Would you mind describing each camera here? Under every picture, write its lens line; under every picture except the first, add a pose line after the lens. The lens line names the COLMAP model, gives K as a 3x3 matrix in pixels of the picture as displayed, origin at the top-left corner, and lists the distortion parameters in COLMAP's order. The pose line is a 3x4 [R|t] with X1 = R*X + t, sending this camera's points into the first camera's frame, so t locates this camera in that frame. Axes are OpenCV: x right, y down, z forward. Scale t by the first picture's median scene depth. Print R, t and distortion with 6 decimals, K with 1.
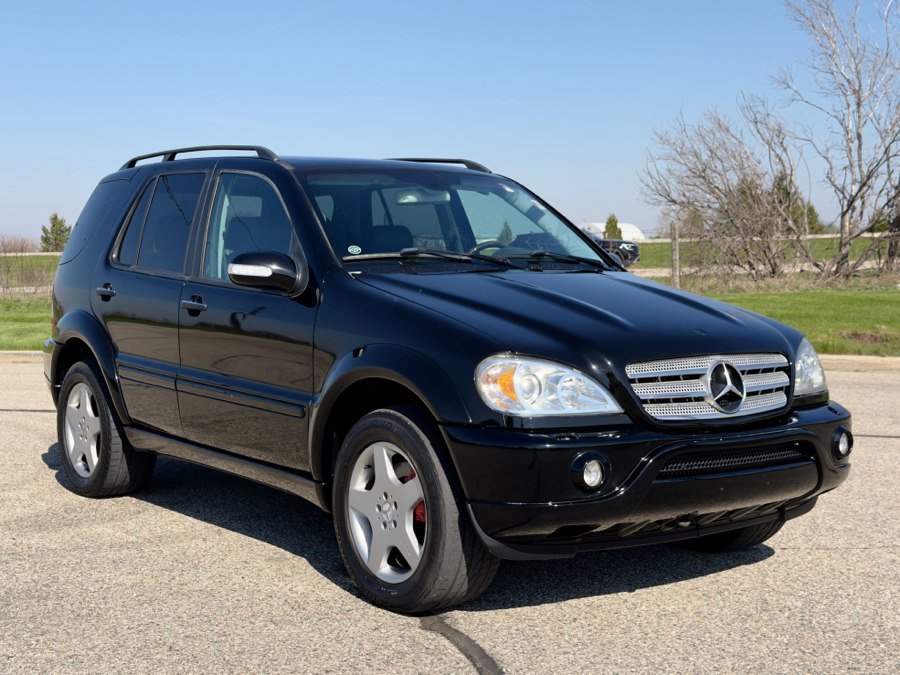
lens RADIAL K [[867.0, 0, 450.0], [0, 867.0, 296.2], [0, 0, 1]] dist [0.052178, -0.021870]
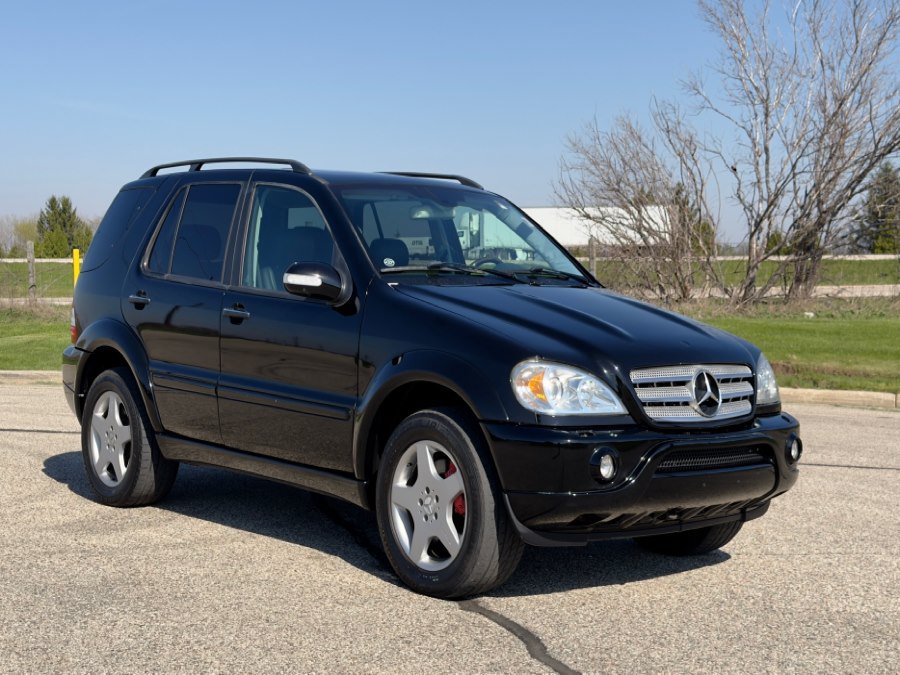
lens RADIAL K [[1285.3, 0, 450.0], [0, 1285.3, 337.5], [0, 0, 1]] dist [0.076449, 0.059244]
pose [[0.970958, 0.004338, 0.239212, -0.394718], [-0.003815, 0.999989, -0.002647, 0.040018], [-0.239221, 0.001657, 0.970964, -0.513291]]
